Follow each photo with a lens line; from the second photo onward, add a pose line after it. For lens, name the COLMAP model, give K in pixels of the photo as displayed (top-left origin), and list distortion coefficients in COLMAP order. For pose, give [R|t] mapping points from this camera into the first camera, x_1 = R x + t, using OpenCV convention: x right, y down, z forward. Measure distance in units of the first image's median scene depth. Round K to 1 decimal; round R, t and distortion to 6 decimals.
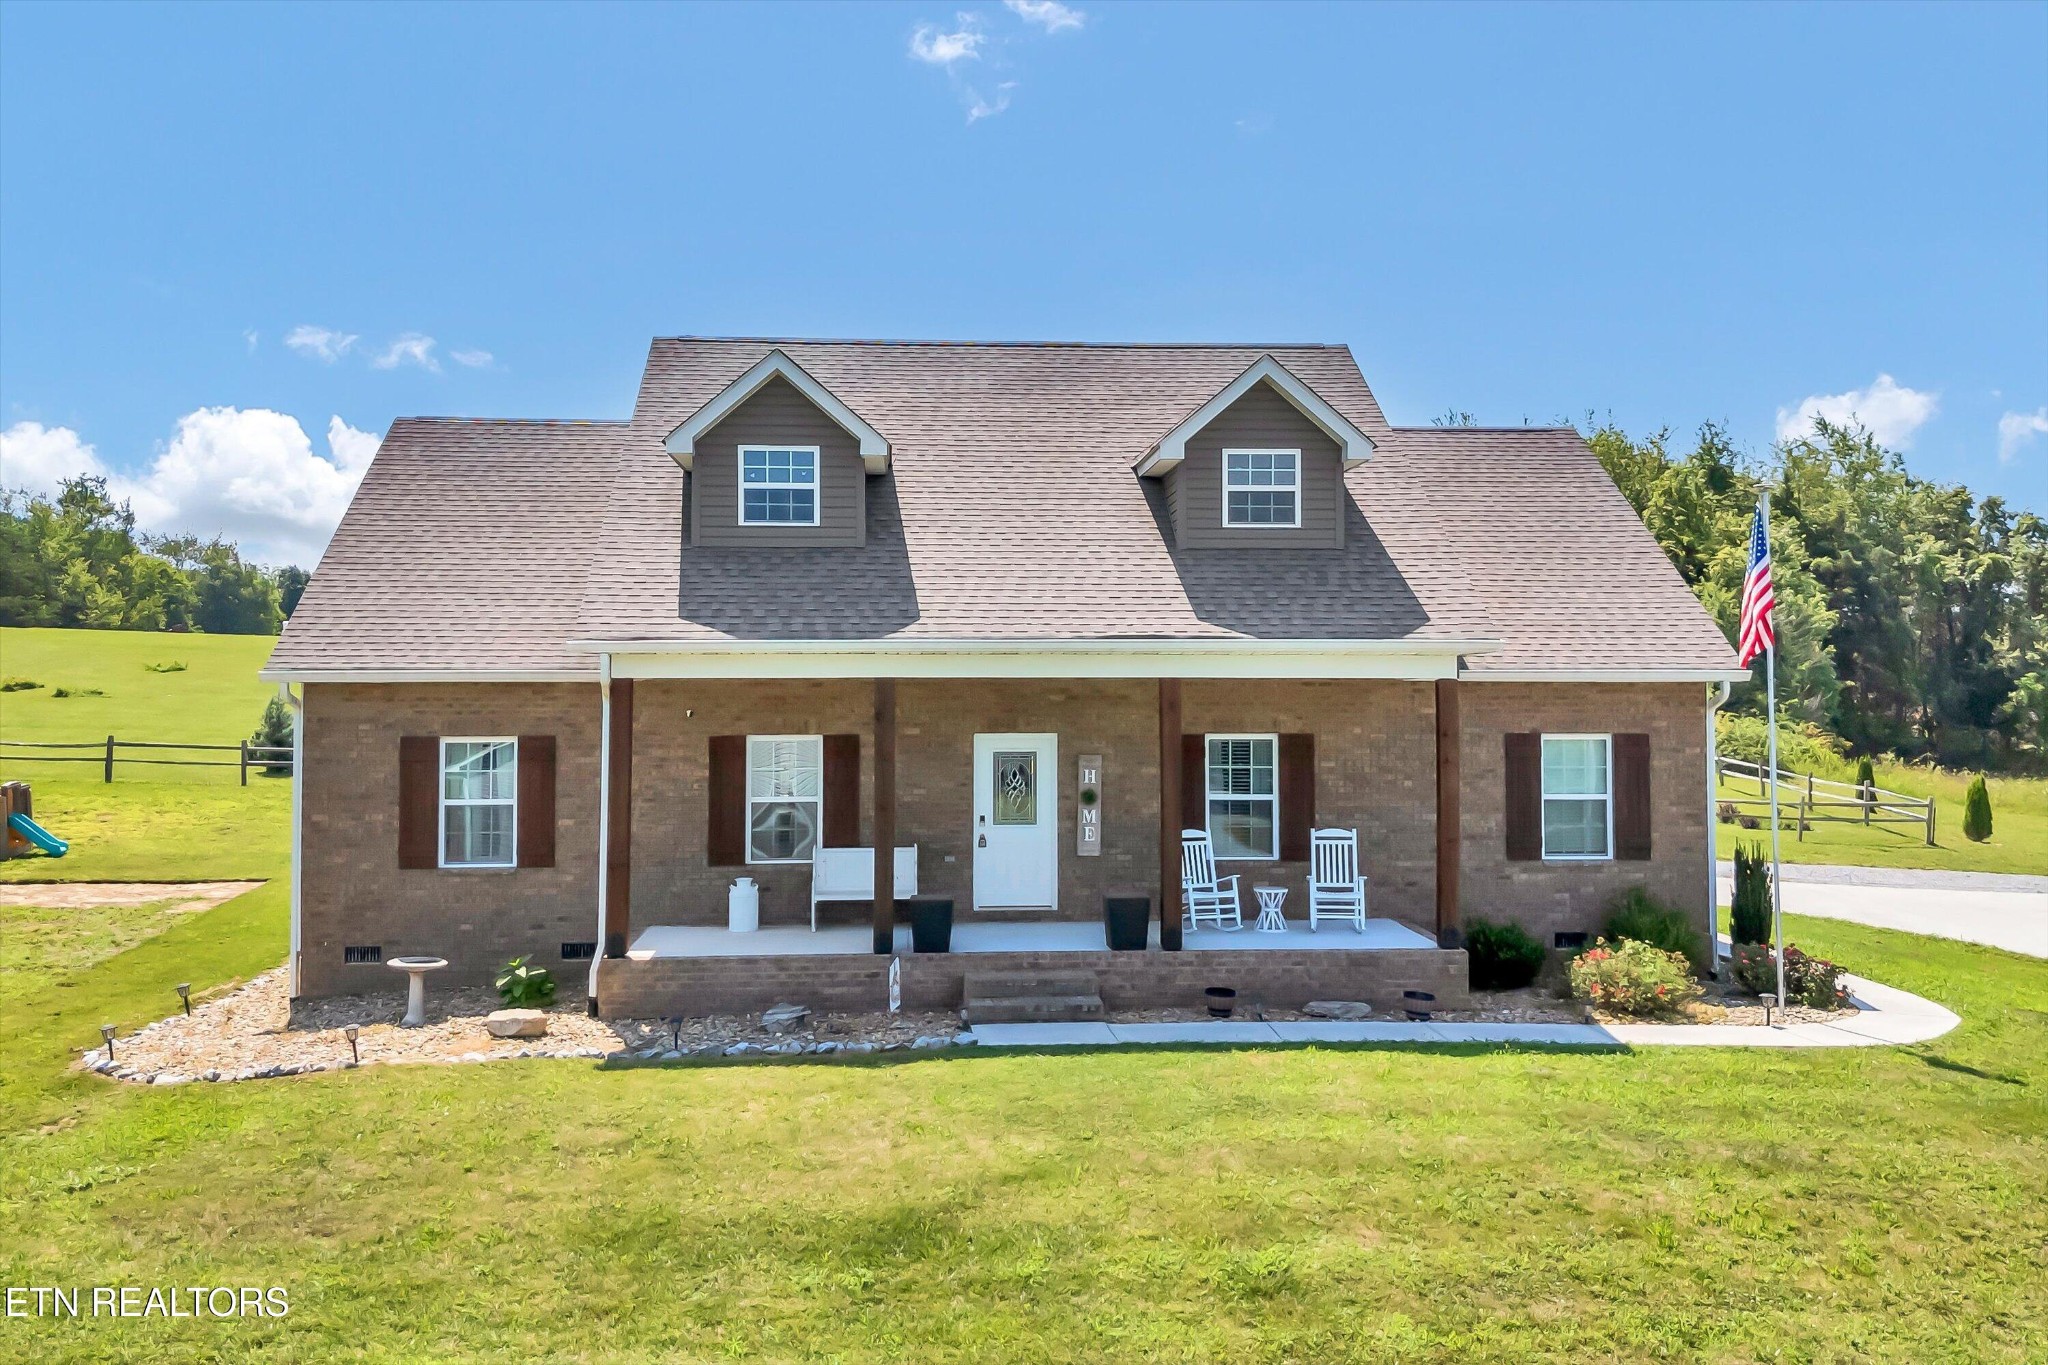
lens RADIAL K [[1756.6, 0, 1018.2], [0, 1756.6, 622.2], [0, 0, 1]] dist [0.075372, -0.014490]
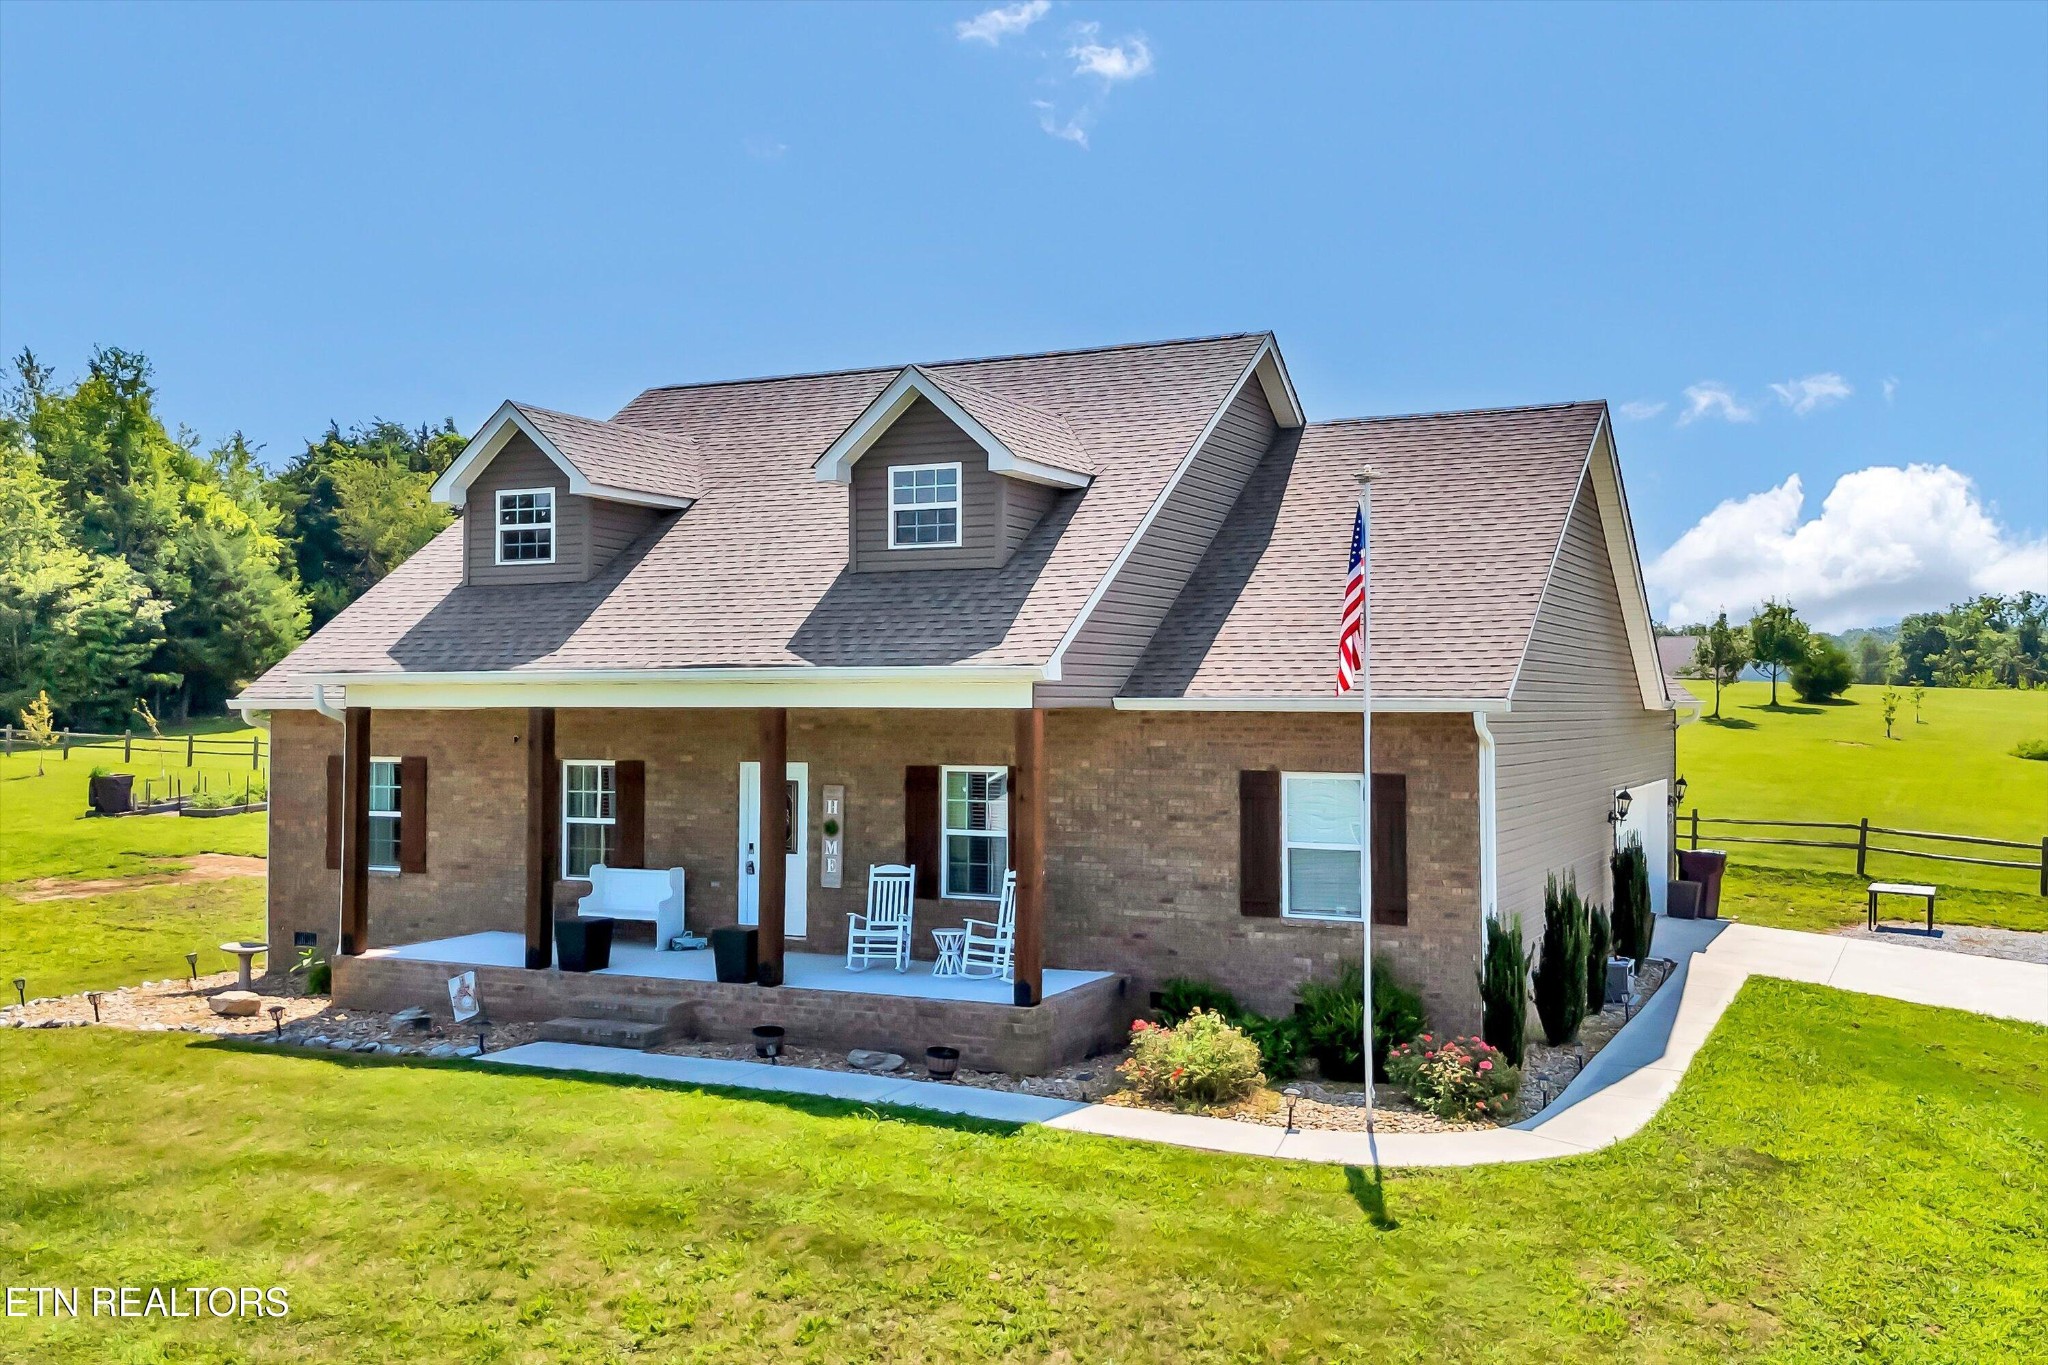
lens RADIAL K [[1928.8, 0, 1112.1], [0, 1928.8, 684.6], [0, 0, 1]] dist [0.178961, -0.365762]
pose [[0.855104, -0.002517, -0.518451, 0.735814], [0.021108, 0.999328, 0.029962, -0.009525], [0.518027, -0.036564, 0.854582, 0.160012]]
